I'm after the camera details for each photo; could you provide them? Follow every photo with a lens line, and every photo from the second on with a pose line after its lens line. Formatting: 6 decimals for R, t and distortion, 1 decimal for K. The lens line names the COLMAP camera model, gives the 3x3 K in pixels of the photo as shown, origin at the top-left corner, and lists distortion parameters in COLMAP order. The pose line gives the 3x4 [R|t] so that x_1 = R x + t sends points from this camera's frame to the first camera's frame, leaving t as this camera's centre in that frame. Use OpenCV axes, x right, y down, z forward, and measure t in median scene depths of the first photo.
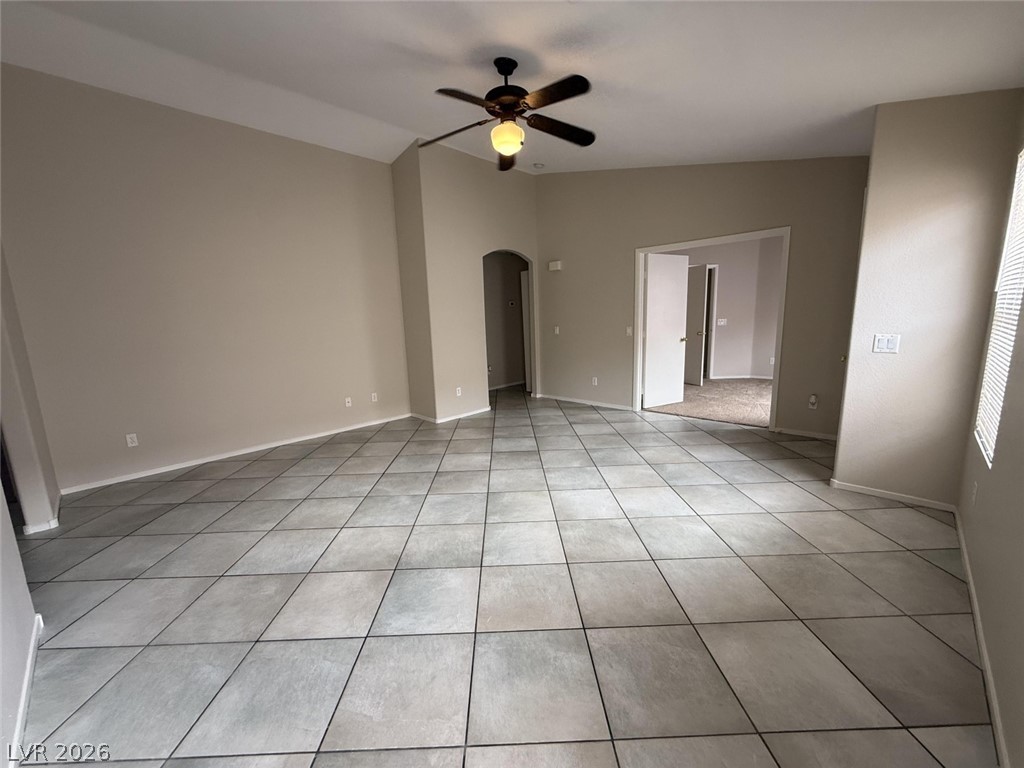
lens RADIAL K [[407.6, 0, 508.9], [0, 407.6, 384.9], [0, 0, 1]] dist [-0.000253, 0.000198]
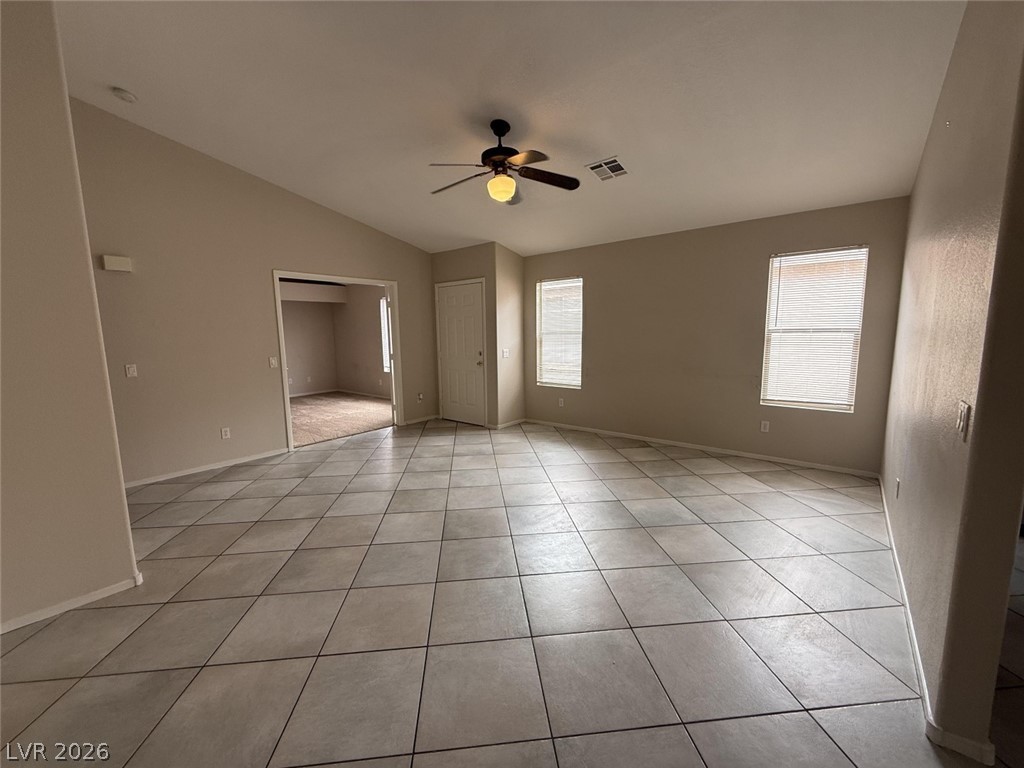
lens RADIAL K [[407.6, 0, 508.9], [0, 407.6, 384.9], [0, 0, 1]] dist [-0.000253, 0.000198]
pose [[-0.080819, -0.097228, 0.991975, -0.929711], [0.187800, 0.975920, 0.110955, -0.133881], [-0.978877, 0.195260, -0.060614, 0.879897]]
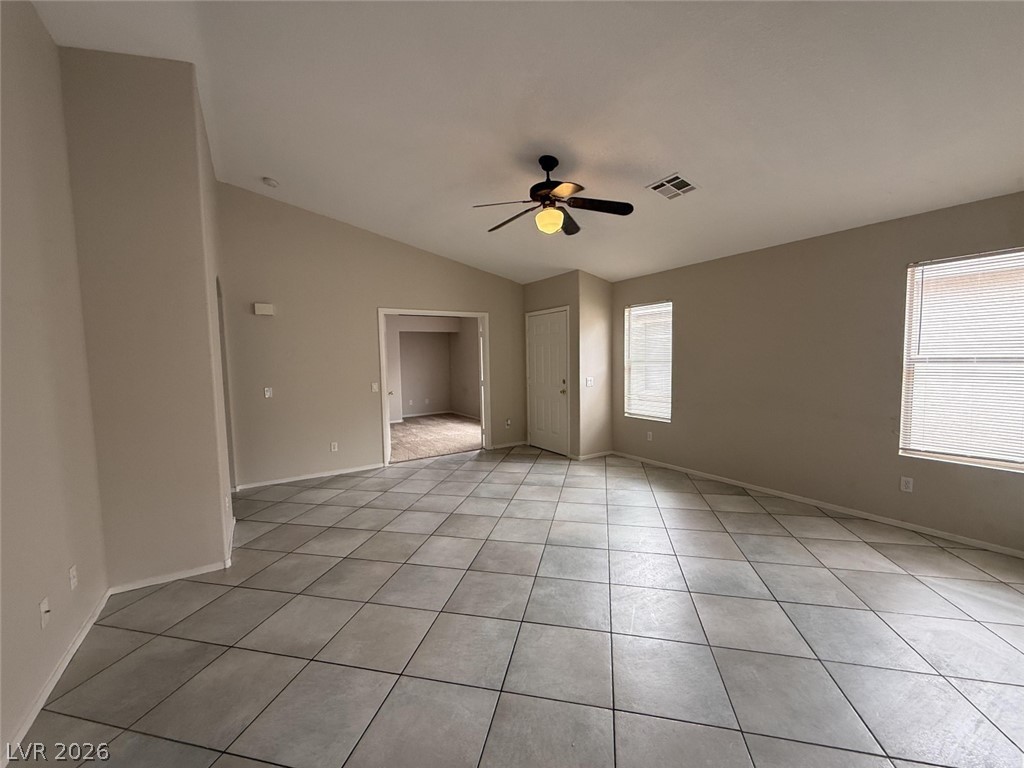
lens RADIAL K [[407.6, 0, 508.9], [0, 407.6, 384.9], [0, 0, 1]] dist [-0.000253, 0.000198]
pose [[0.236305, -0.037255, 0.970964, -0.906298], [0.177306, 0.984141, -0.005391, -0.113944], [-0.955365, 0.173432, 0.239163, 0.690850]]
